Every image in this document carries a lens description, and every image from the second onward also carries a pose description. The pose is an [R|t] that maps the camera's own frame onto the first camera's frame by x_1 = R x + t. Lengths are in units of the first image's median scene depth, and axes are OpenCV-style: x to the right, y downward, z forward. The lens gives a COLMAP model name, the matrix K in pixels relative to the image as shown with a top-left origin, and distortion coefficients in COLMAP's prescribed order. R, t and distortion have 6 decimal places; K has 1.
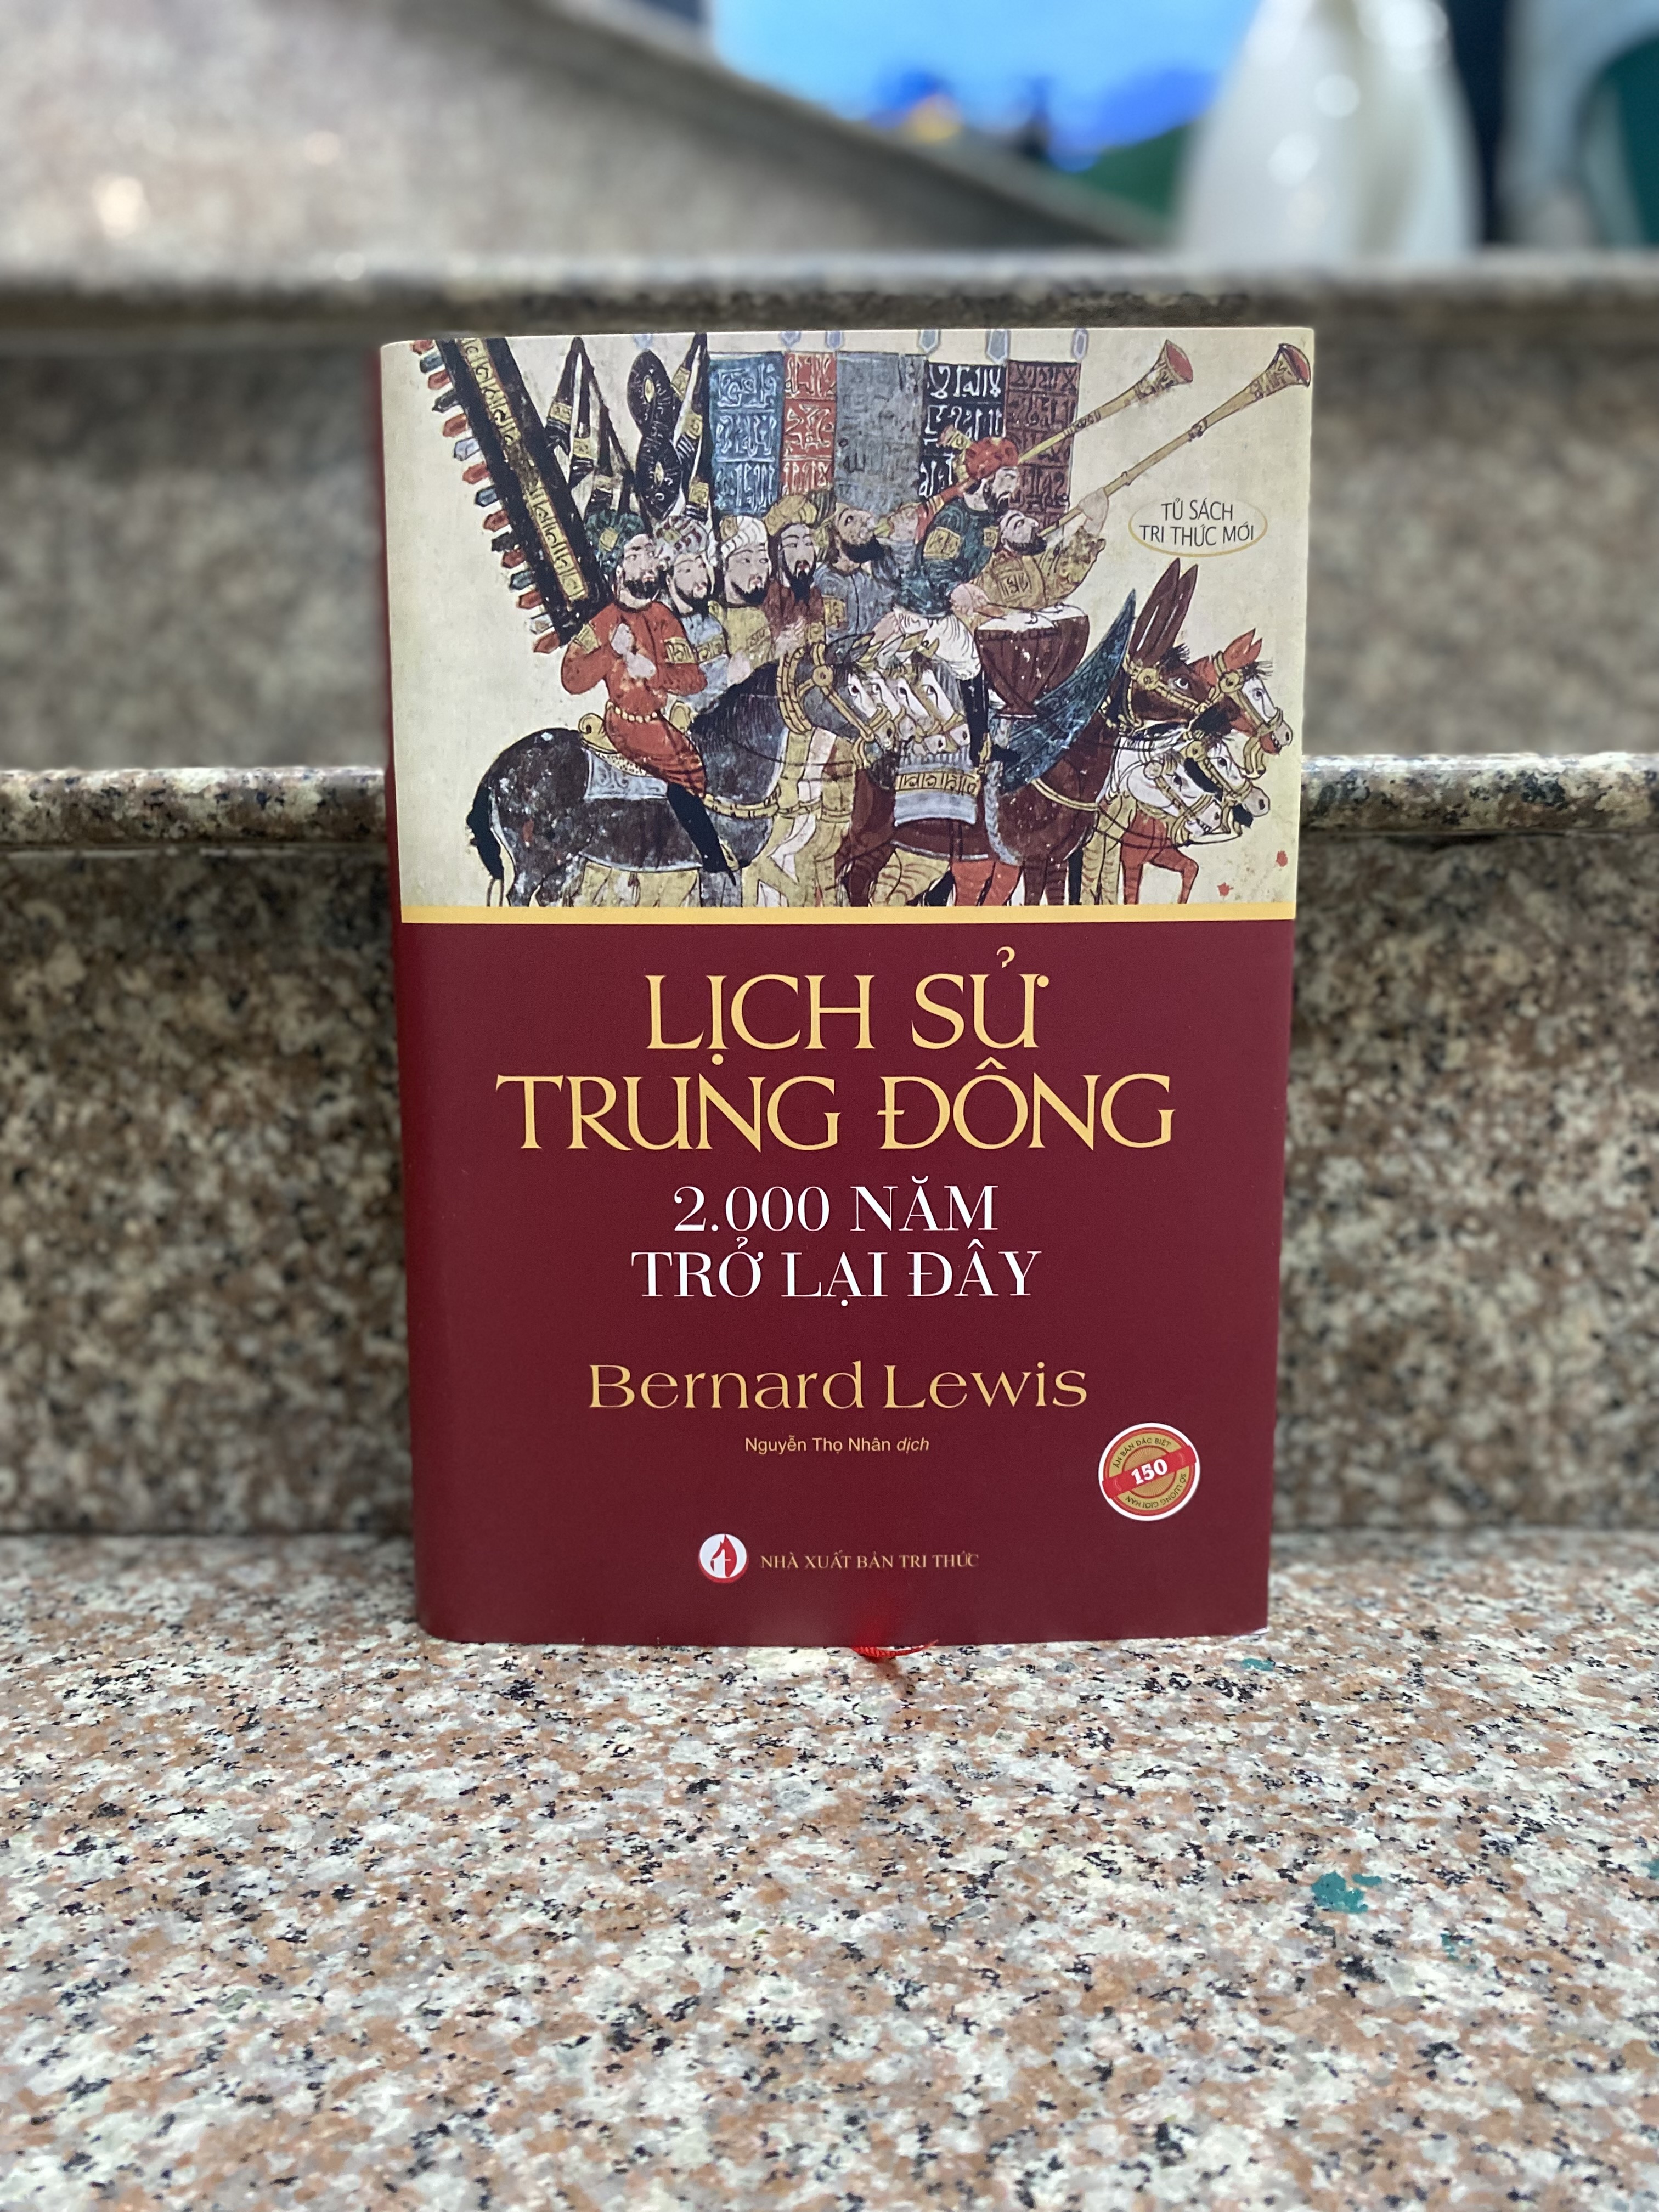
lens RADIAL K [[1707.0, 0, 838.1], [0, 1707.0, 1097.9], [0, 0, 1]] dist [-0.023518, 0.022386]
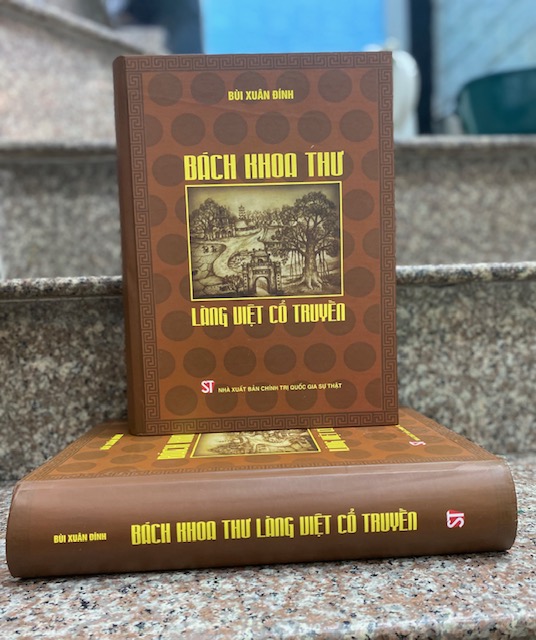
lens RADIAL K [[540.7, 0, 272.3], [0, 540.7, 353.4], [0, 0, 1]] dist [-0.010702, 0.002499]
pose [[0.996552, -0.034055, 0.075666, -0.169033], [0.037454, 0.998331, -0.043967, 0.057549], [-0.074042, 0.046650, 0.996163, -0.278116]]
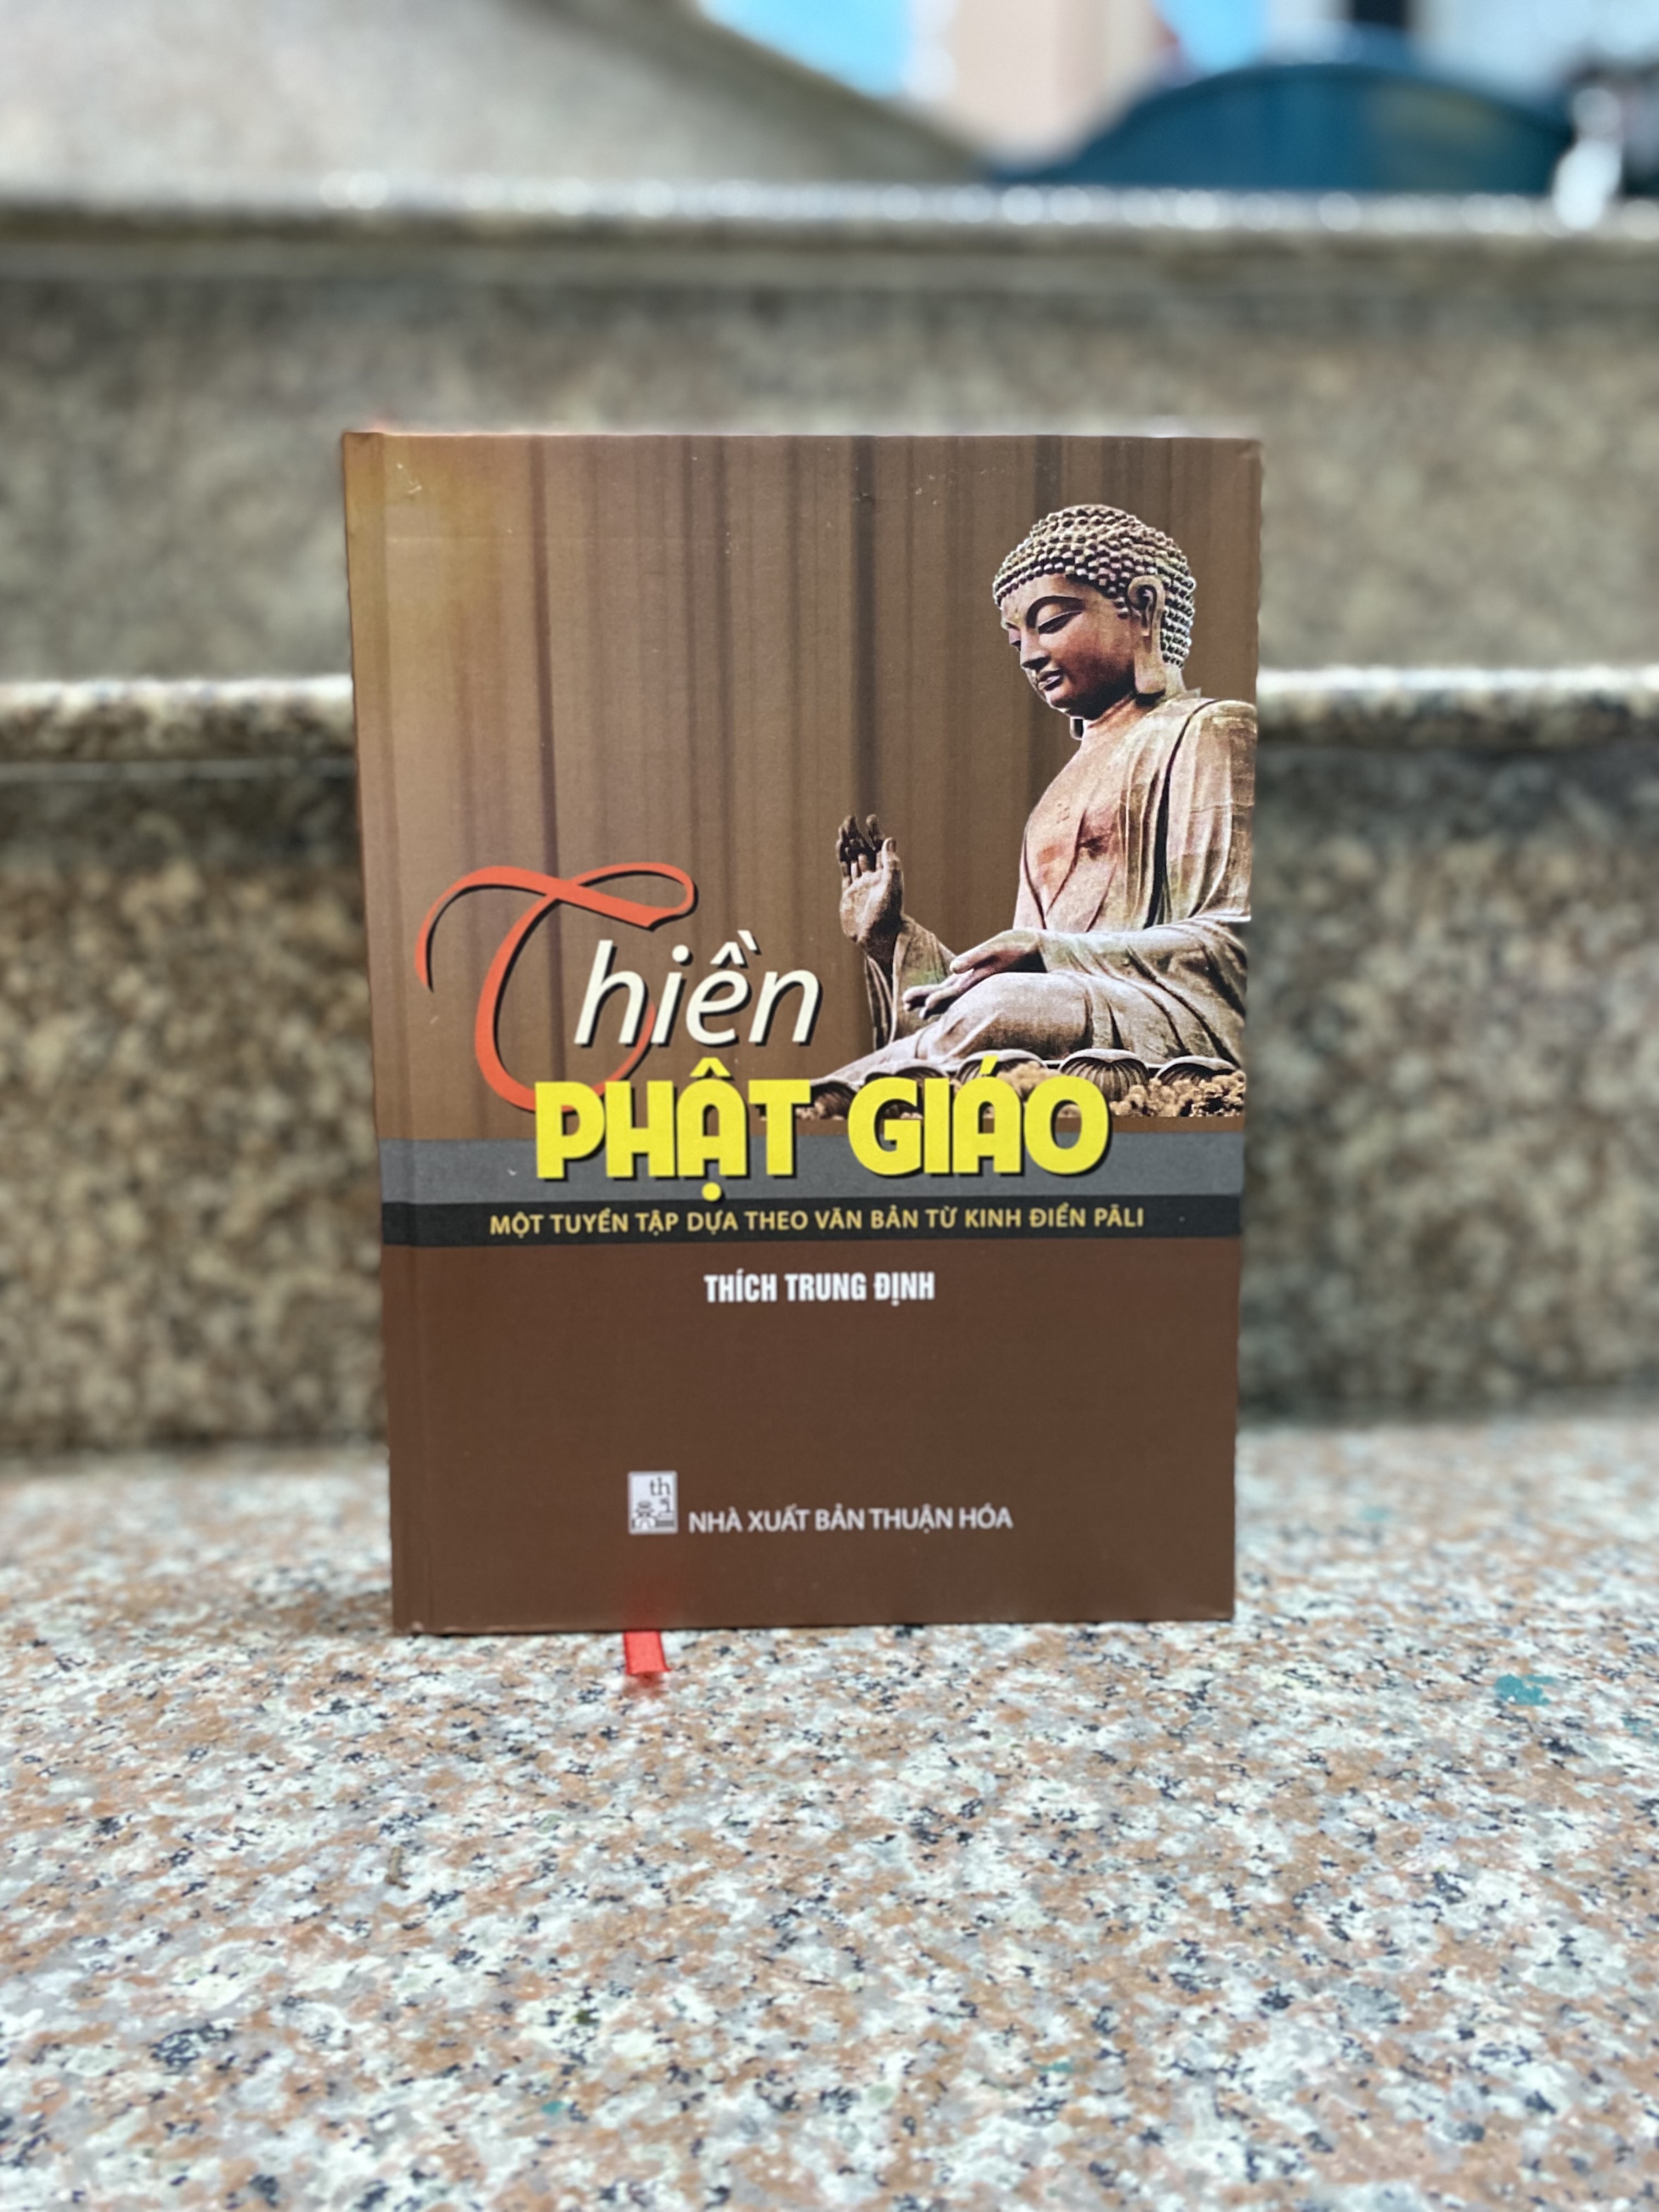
lens RADIAL K [[1707.0, 0, 844.9], [0, 1707.0, 1101.0], [0, 0, 1]] dist [-0.023518, 0.022386]
pose [[0.996750, -0.015965, 0.078955, -0.156621], [0.014013, 0.999584, 0.025216, 0.035278], [-0.079325, -0.024028, 0.996559, -0.040758]]
